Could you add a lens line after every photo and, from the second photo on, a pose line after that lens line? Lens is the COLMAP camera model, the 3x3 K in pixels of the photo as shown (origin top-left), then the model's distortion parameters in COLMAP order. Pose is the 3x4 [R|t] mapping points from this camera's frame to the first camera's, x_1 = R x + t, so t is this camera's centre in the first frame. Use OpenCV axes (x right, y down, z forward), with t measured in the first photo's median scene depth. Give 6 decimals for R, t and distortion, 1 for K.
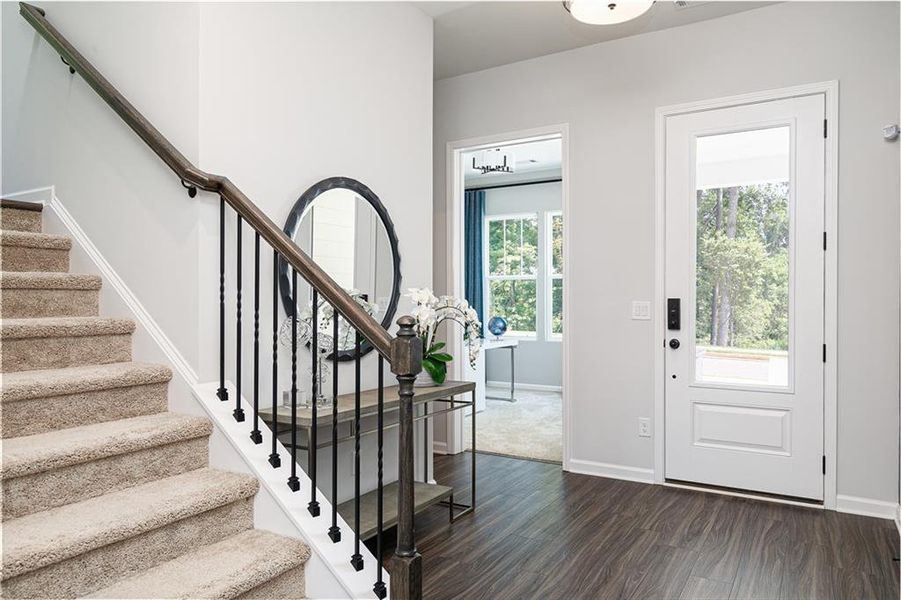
lens RADIAL K [[688.0, 0, 450.5], [0, 688.0, 300.0], [0, 0, 1]] dist [-0.008285, -0.000027]
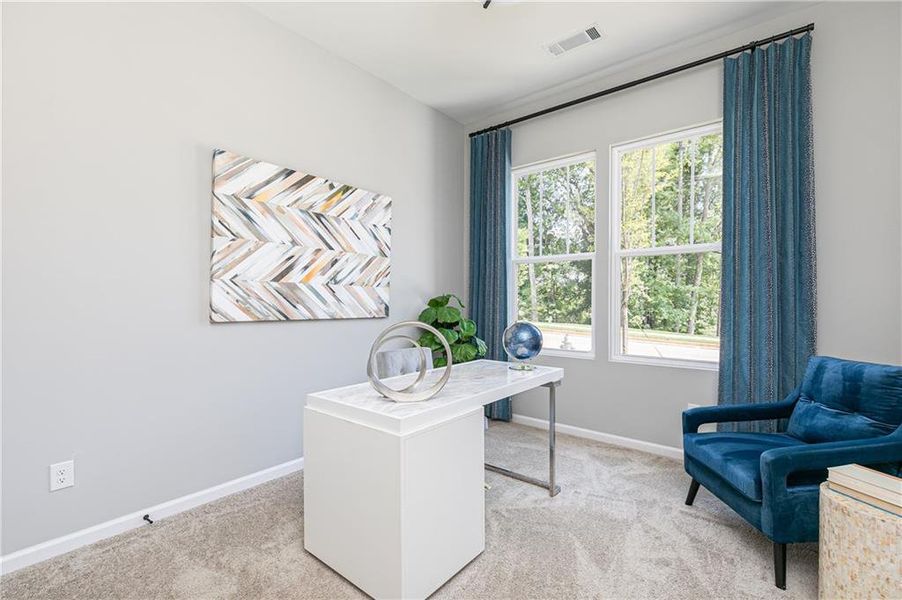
lens RADIAL K [[405.5, 0, 452.9], [0, 405.5, 302.7], [0, 0, 1]] dist [0.003058, 0.000197]
pose [[0.988490, 0.000538, -0.151287, 0.096826], [0.000657, 0.999969, 0.007848, 0.010906], [0.151287, -0.007857, 0.988459, 1.071647]]
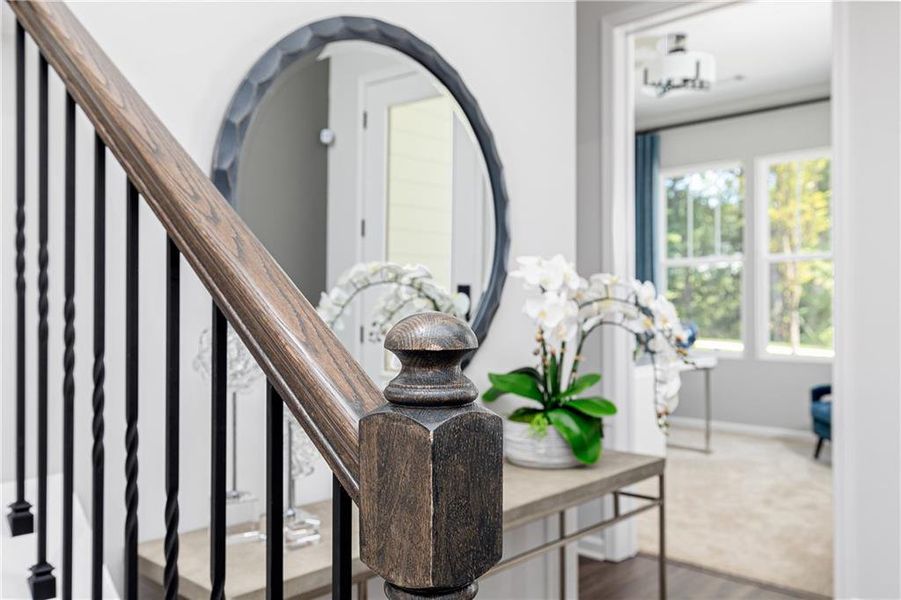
lens RADIAL K [[688.0, 0, 450.5], [0, 688.0, 300.0], [0, 0, 1]] dist [-0.008285, -0.000027]
pose [[0.975816, -0.002572, -0.218578, -0.004970], [0.001580, 0.999988, -0.004716, 0.012495], [0.218588, 0.004257, 0.975808, 0.502367]]
